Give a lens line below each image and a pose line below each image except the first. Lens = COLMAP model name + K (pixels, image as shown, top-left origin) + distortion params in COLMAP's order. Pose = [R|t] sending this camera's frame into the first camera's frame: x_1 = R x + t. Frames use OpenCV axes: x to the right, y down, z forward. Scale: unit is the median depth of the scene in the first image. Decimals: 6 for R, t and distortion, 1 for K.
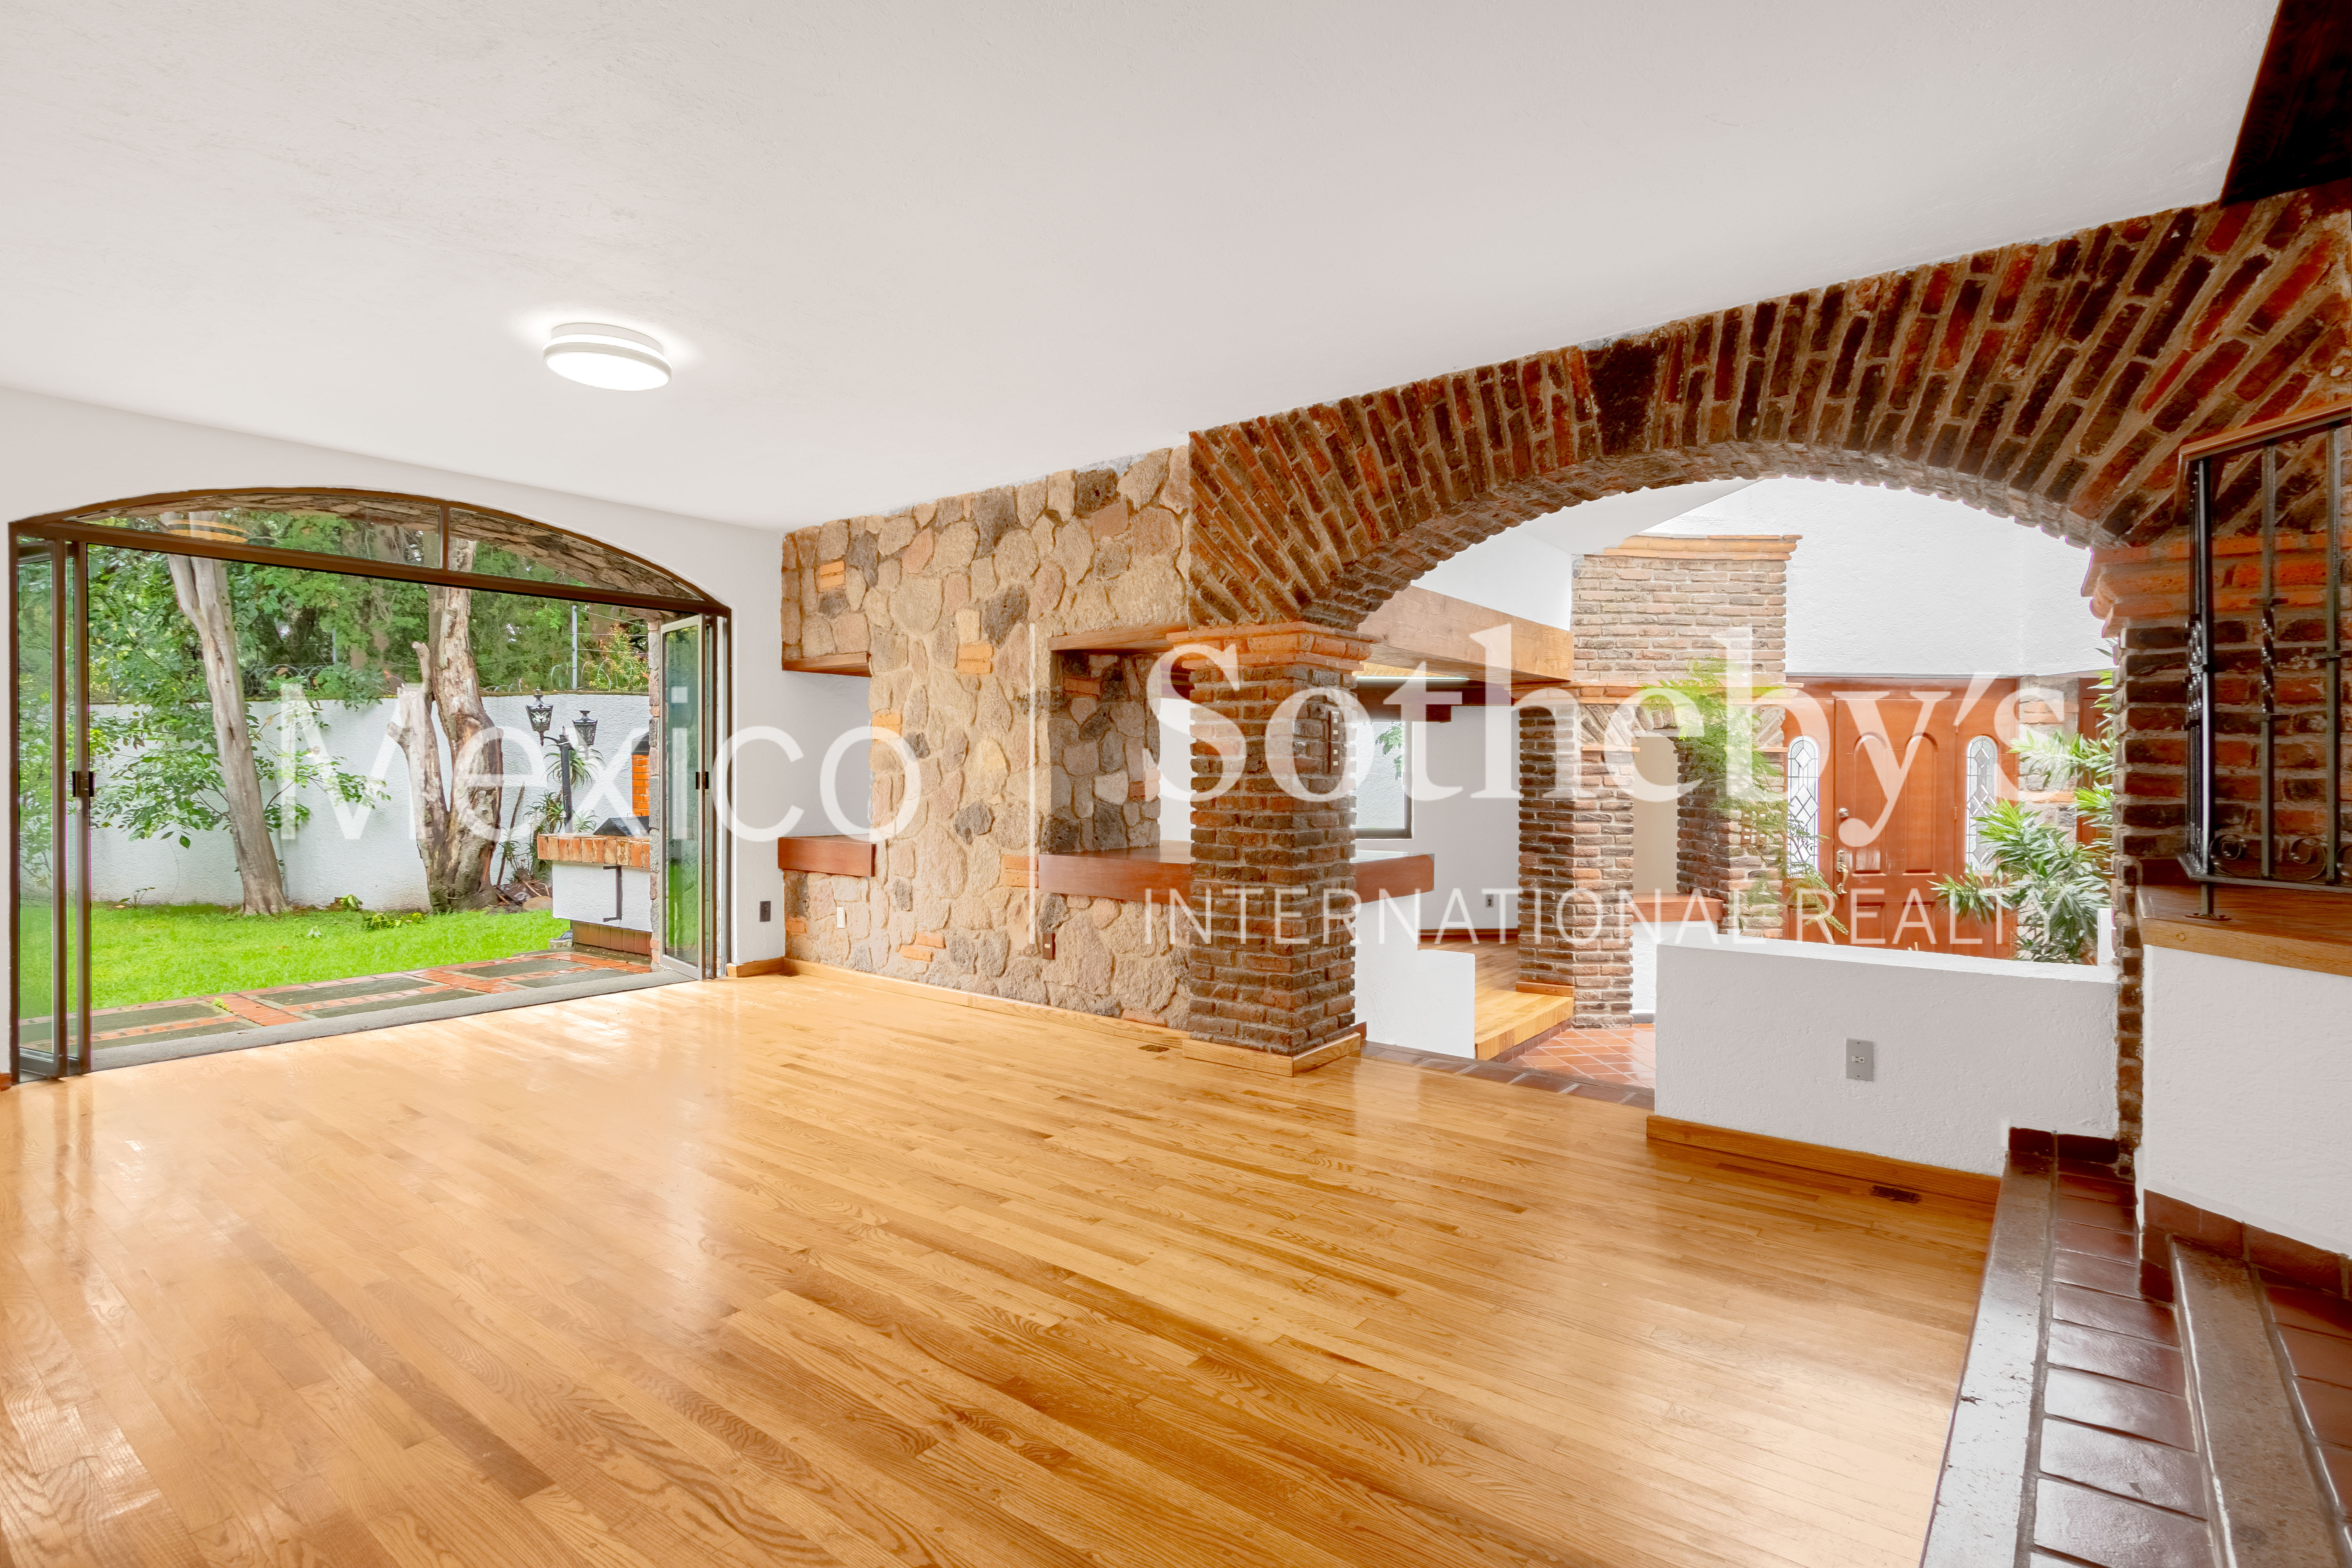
lens RADIAL K [[1198.6, 0, 1238.3], [0, 1198.6, 803.6], [0, 0, 1]] dist [0.013323, -0.000049]
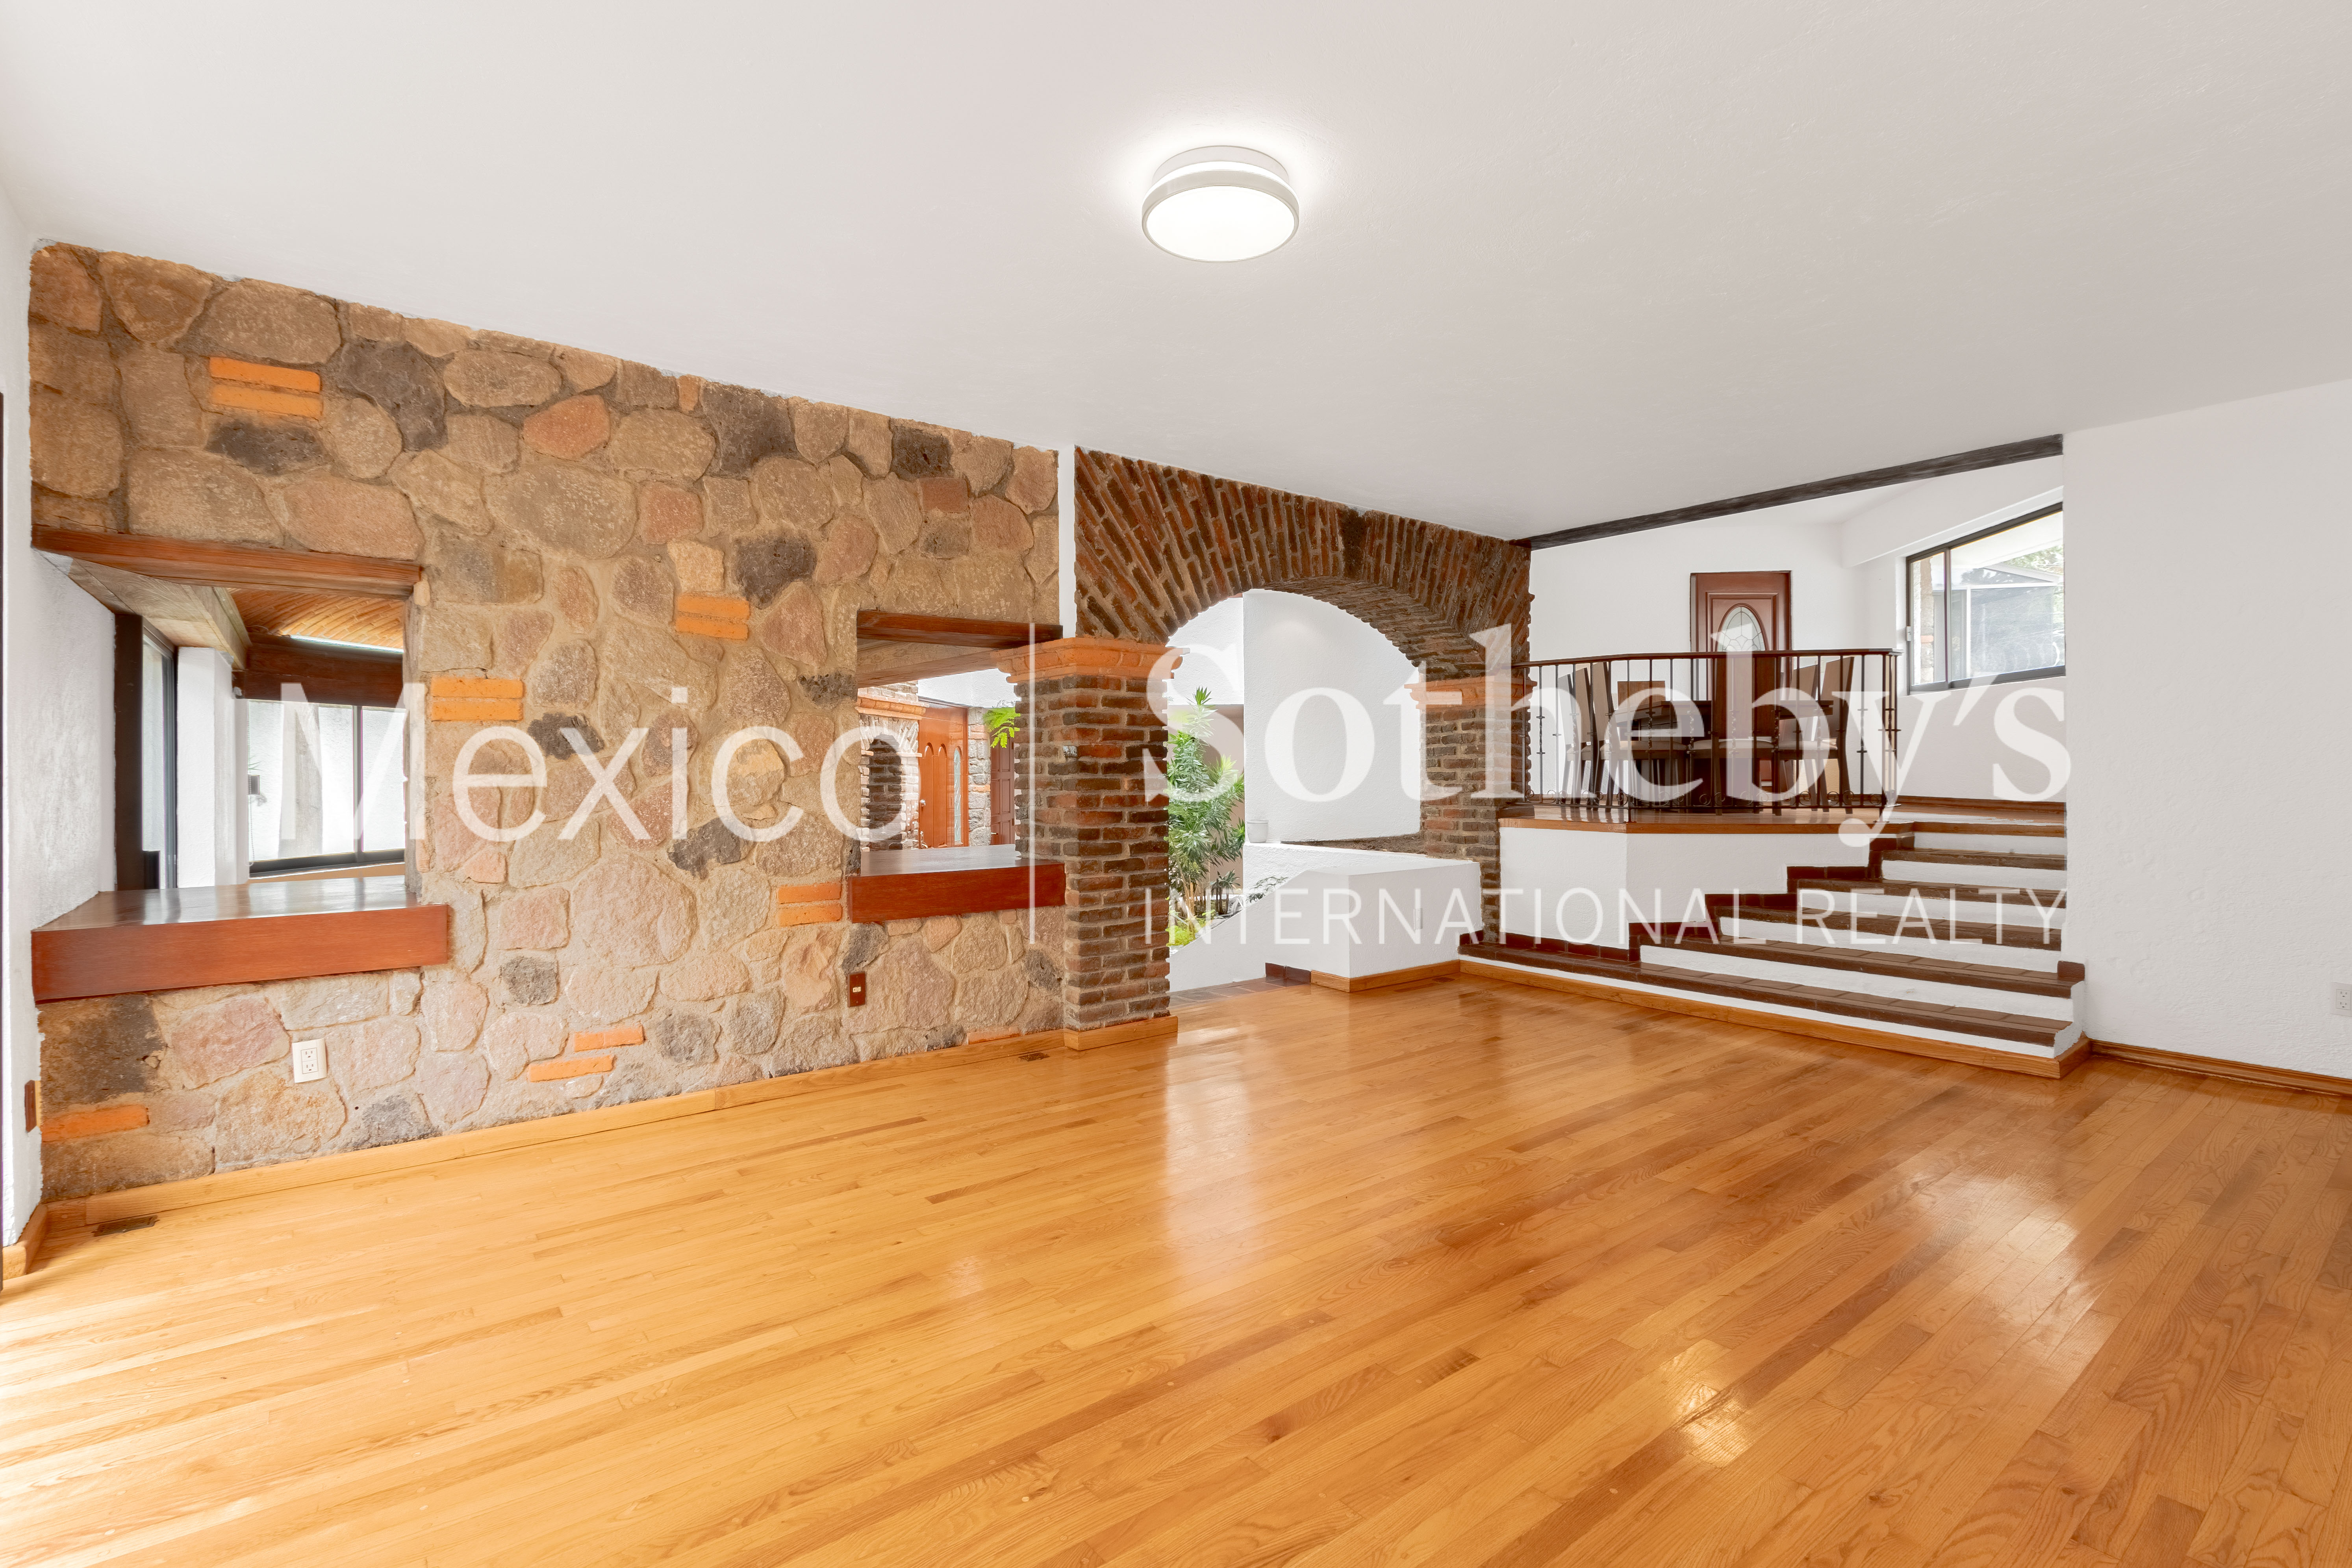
lens RADIAL K [[1098.0, 0, 1164.7], [0, 1098.0, 793.5], [0, 0, 1]] dist [0.009249, -0.000797]
pose [[0.231894, -0.022407, 0.972483, -0.964848], [0.029670, 0.999432, 0.015953, -0.022776], [-0.972288, 0.025154, 0.232427, 0.723618]]
